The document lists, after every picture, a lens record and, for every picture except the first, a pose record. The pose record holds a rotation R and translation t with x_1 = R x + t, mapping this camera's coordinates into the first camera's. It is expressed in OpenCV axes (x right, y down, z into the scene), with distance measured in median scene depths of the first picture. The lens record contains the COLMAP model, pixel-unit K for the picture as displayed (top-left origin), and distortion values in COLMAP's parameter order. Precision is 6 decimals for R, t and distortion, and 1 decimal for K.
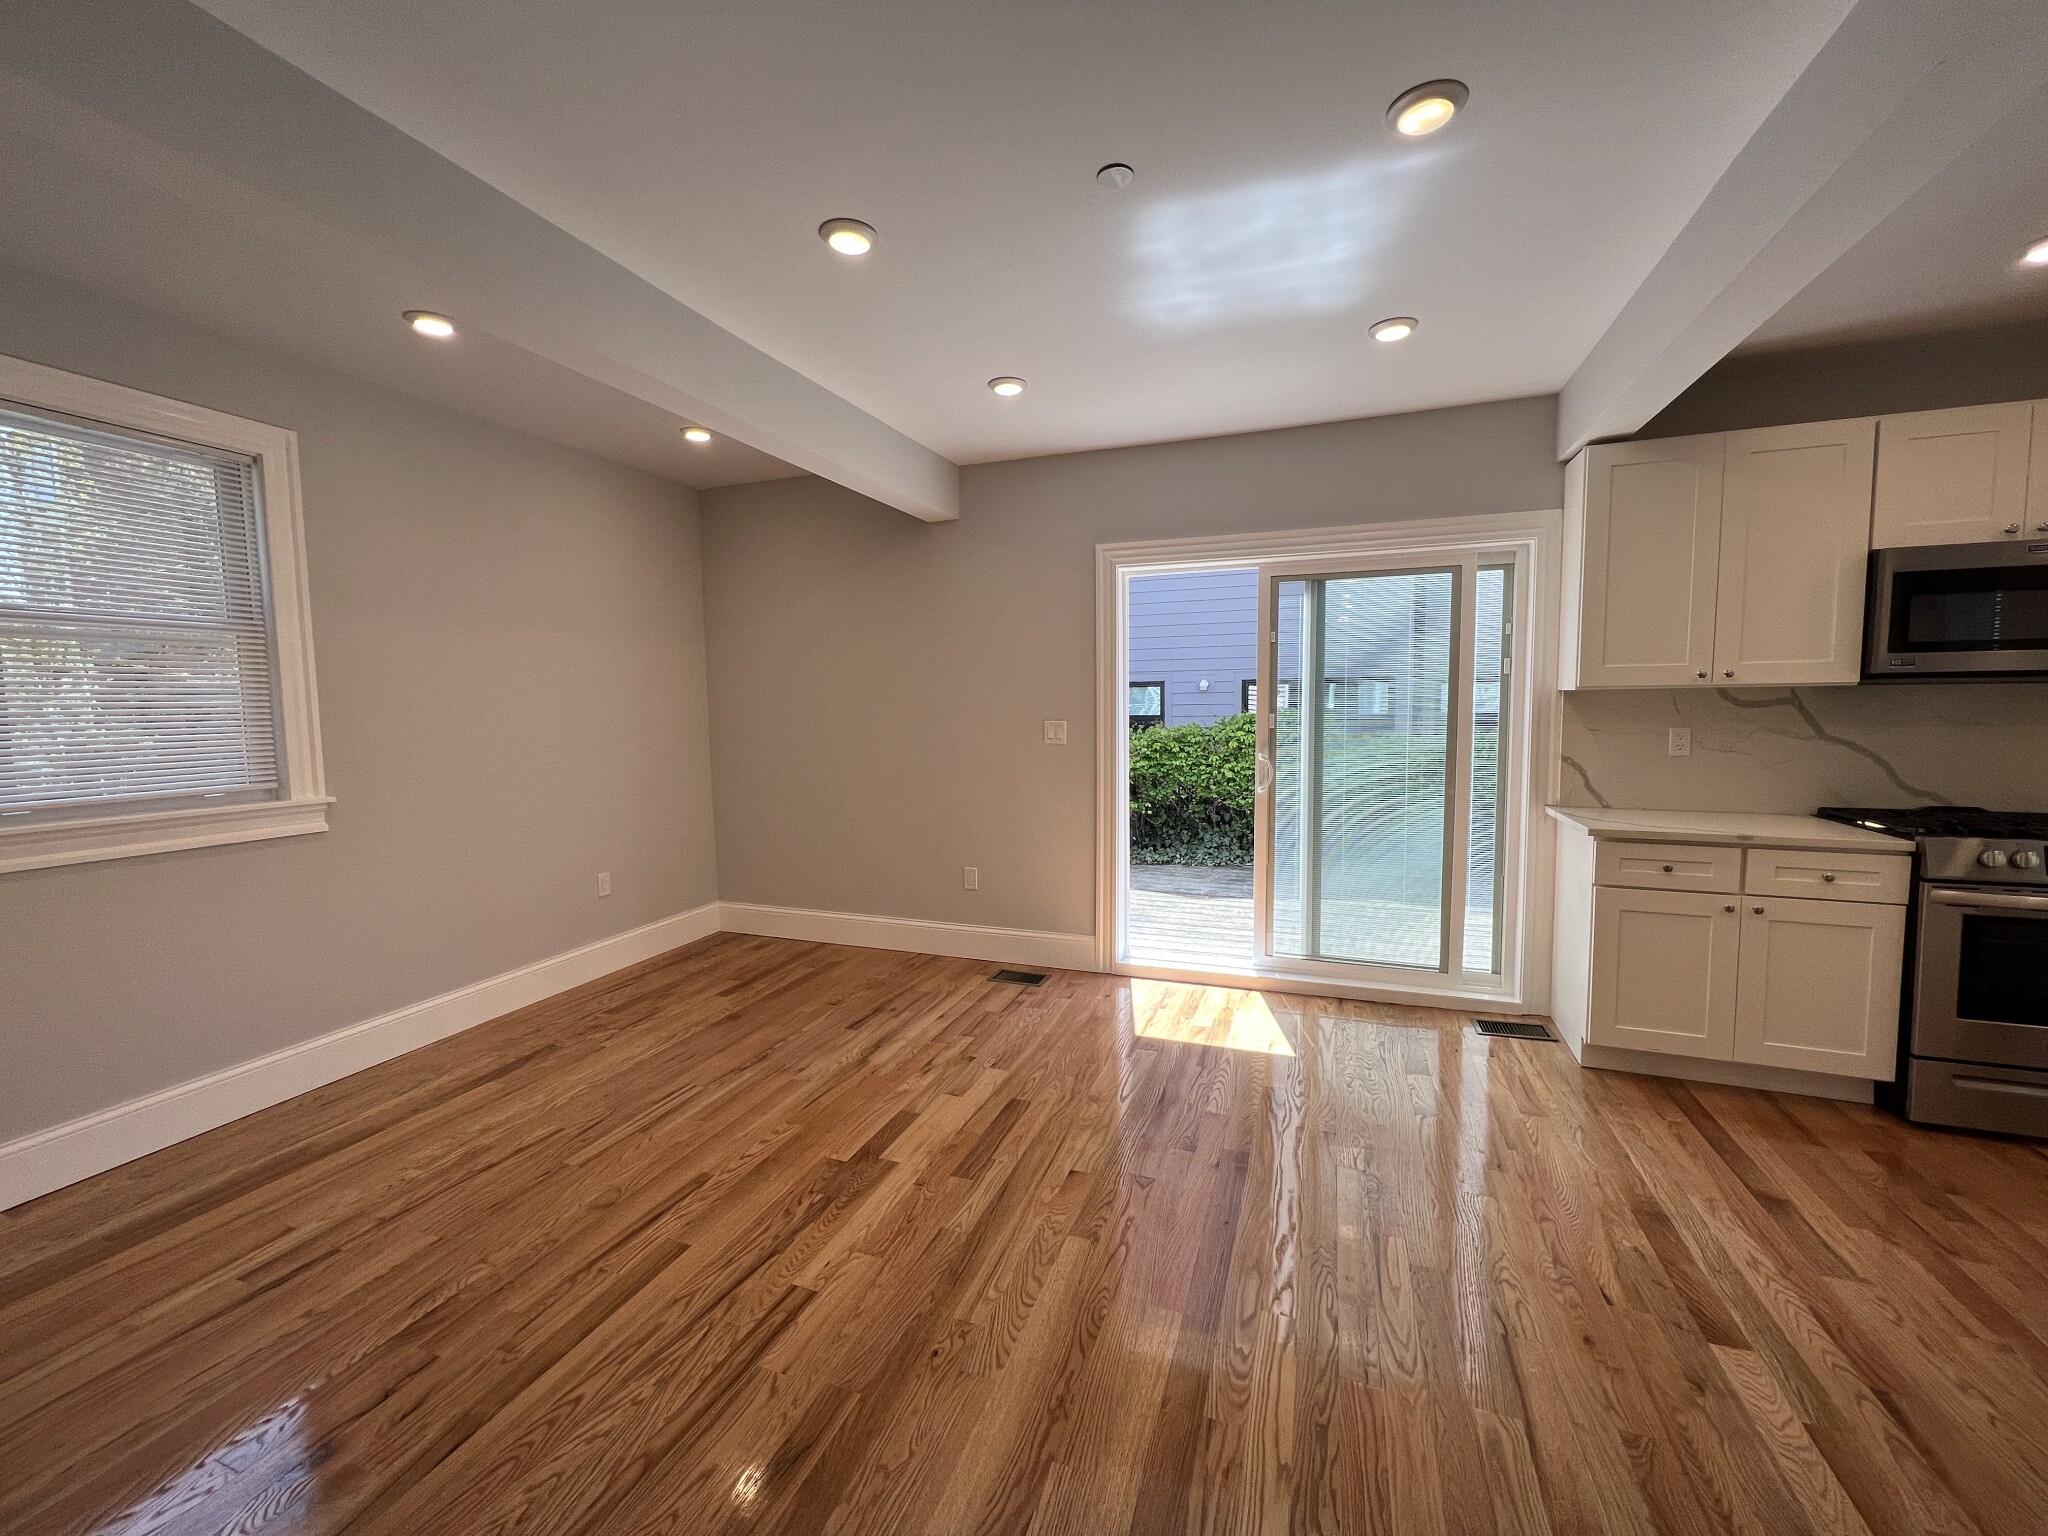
lens RADIAL K [[816.8, 0, 1022.0], [0, 816.8, 763.5], [0, 0, 1]] dist [-0.001342, 0.000713]
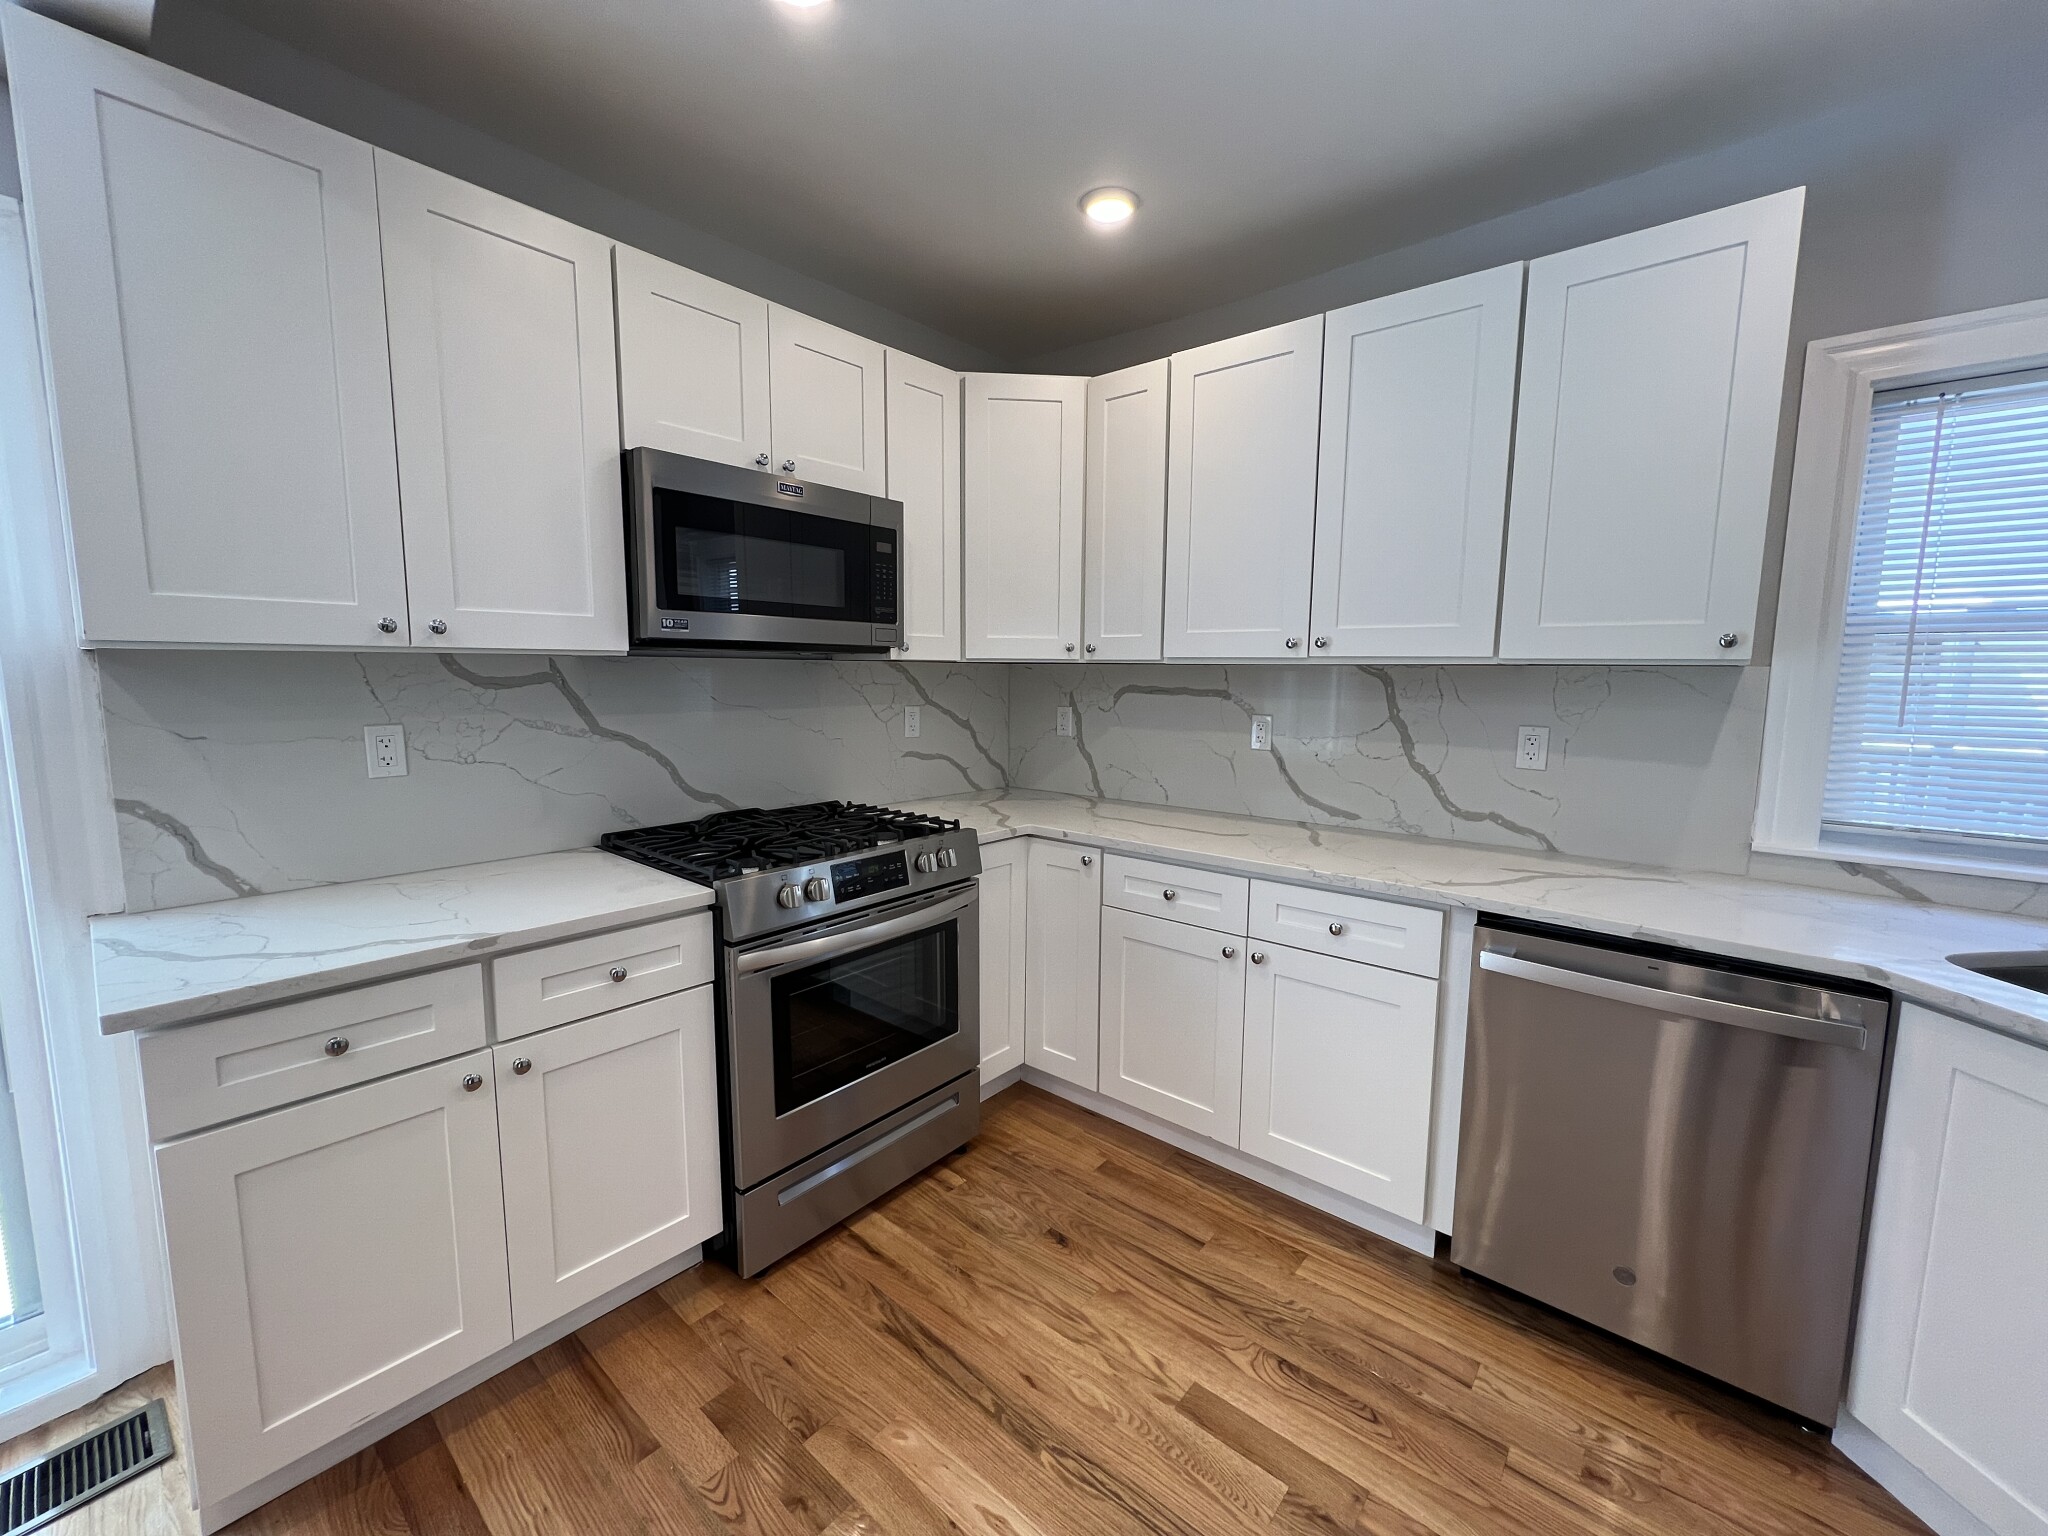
lens RADIAL K [[816.8, 0, 1022.0], [0, 816.8, 763.5], [0, 0, 1]] dist [-0.001342, 0.000713]
pose [[0.335778, -0.093469, 0.937292, 0.508485], [0.059887, 0.995170, 0.077786, -0.041413], [-0.940036, 0.030012, 0.339754, 0.482625]]
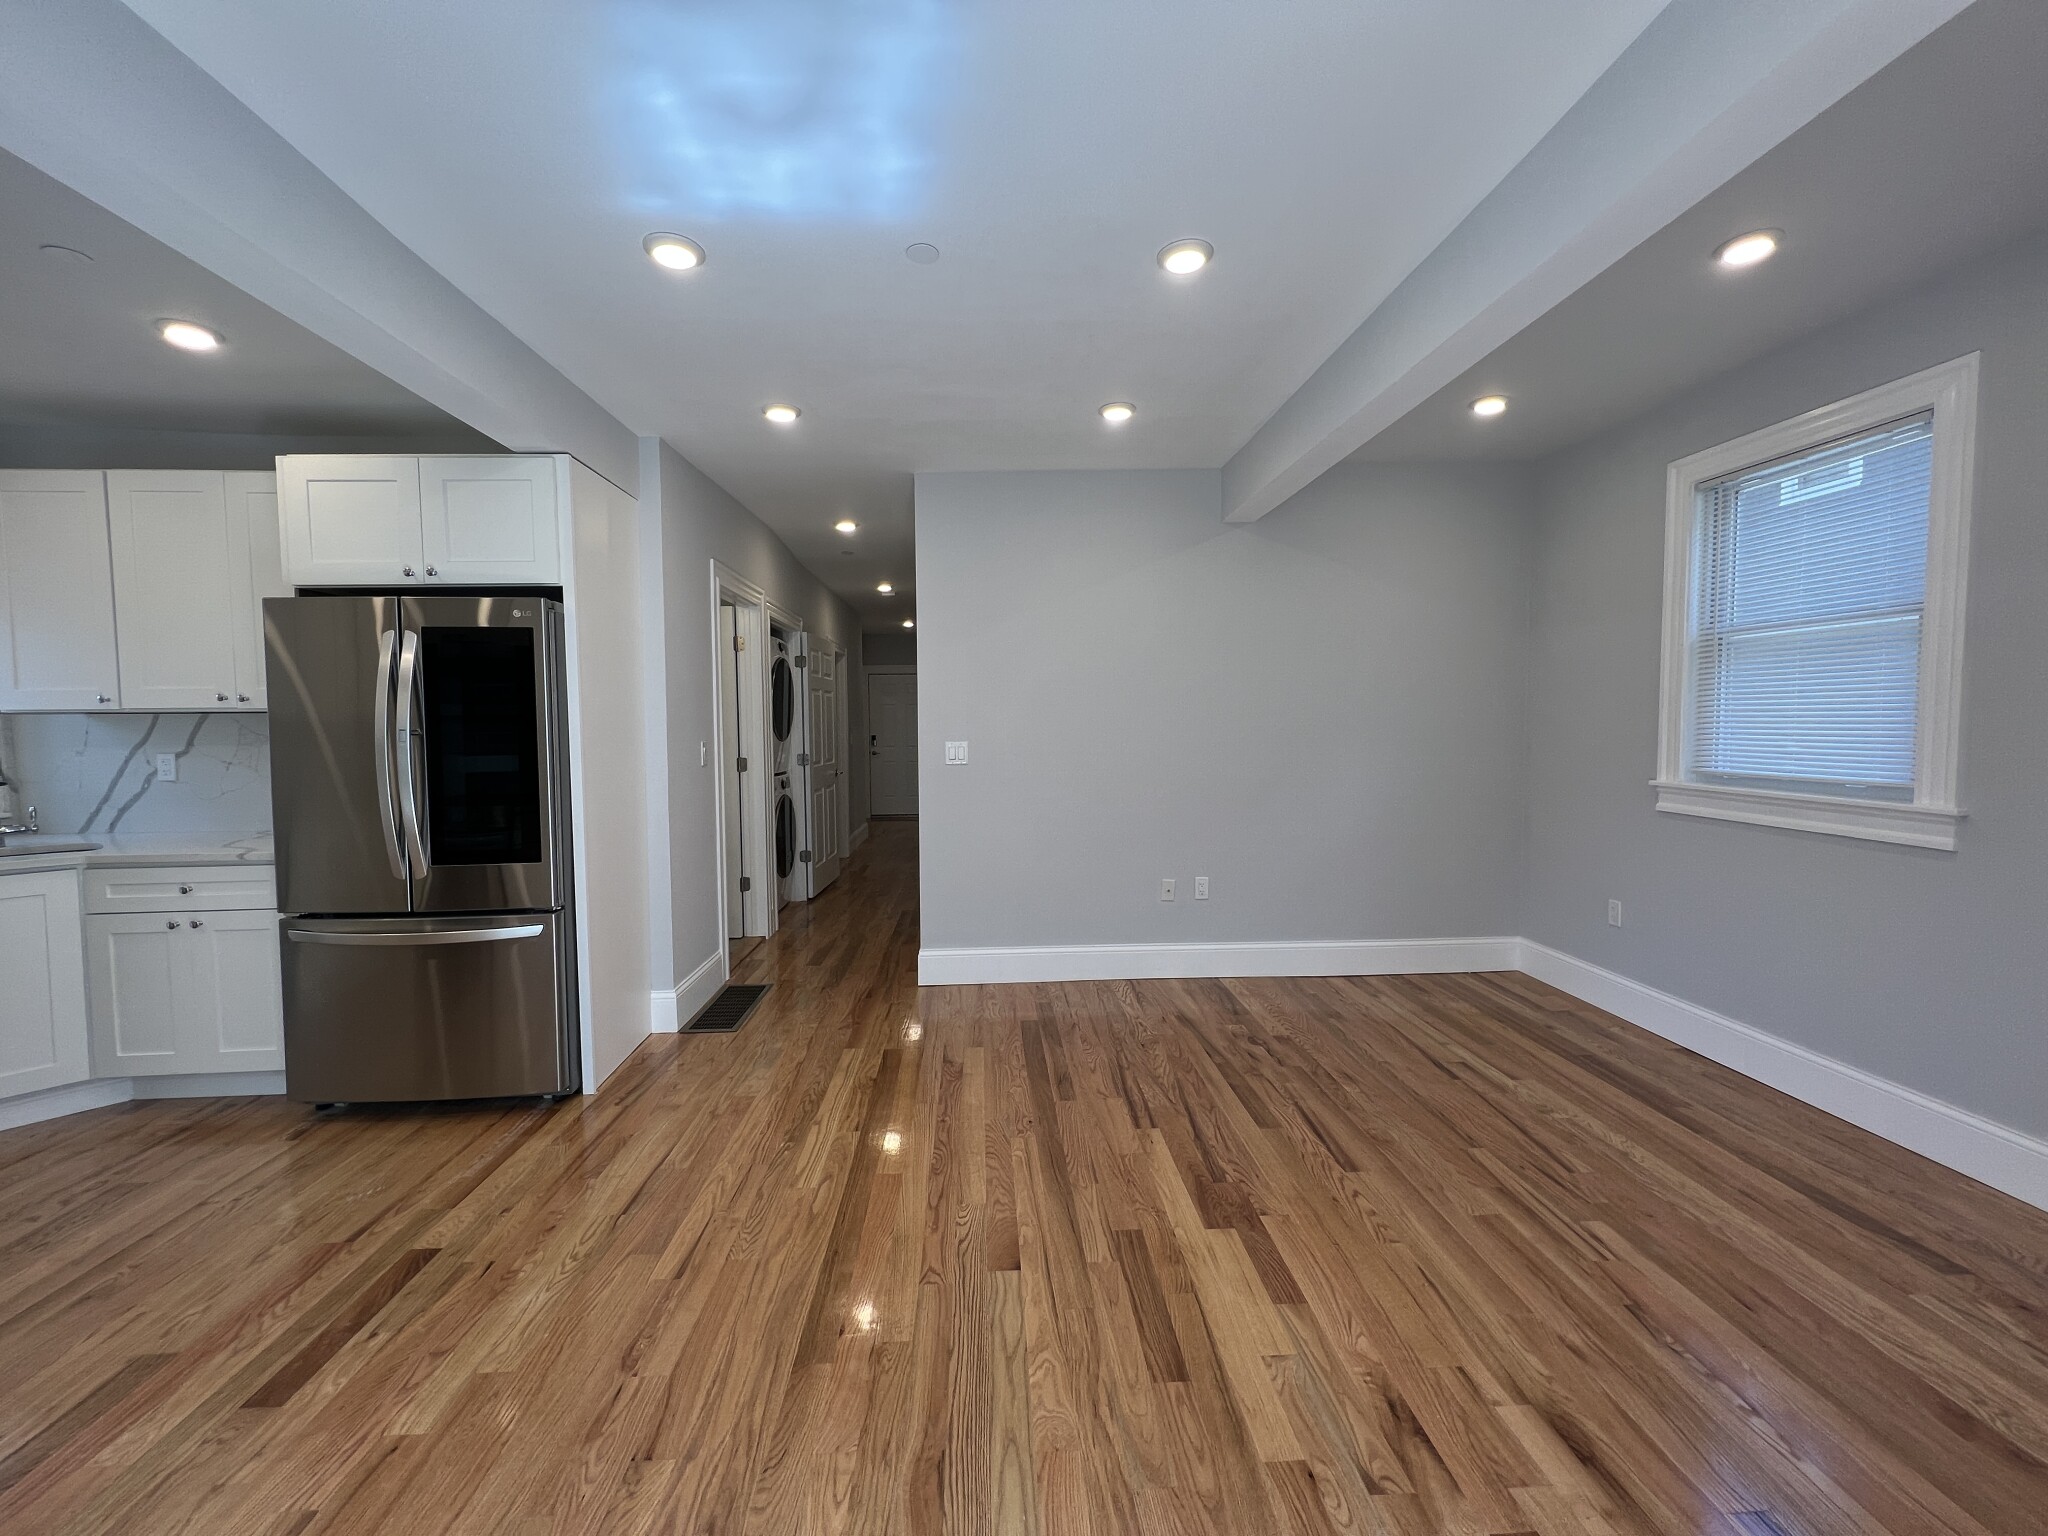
lens RADIAL K [[816.8, 0, 1022.0], [0, 816.8, 763.5], [0, 0, 1]] dist [-0.001342, 0.000713]
pose [[-0.915698, 0.040909, -0.399780, 0.320321], [-0.011408, 0.991758, 0.127616, -0.101334], [0.401706, 0.121418, -0.907684, 1.471497]]
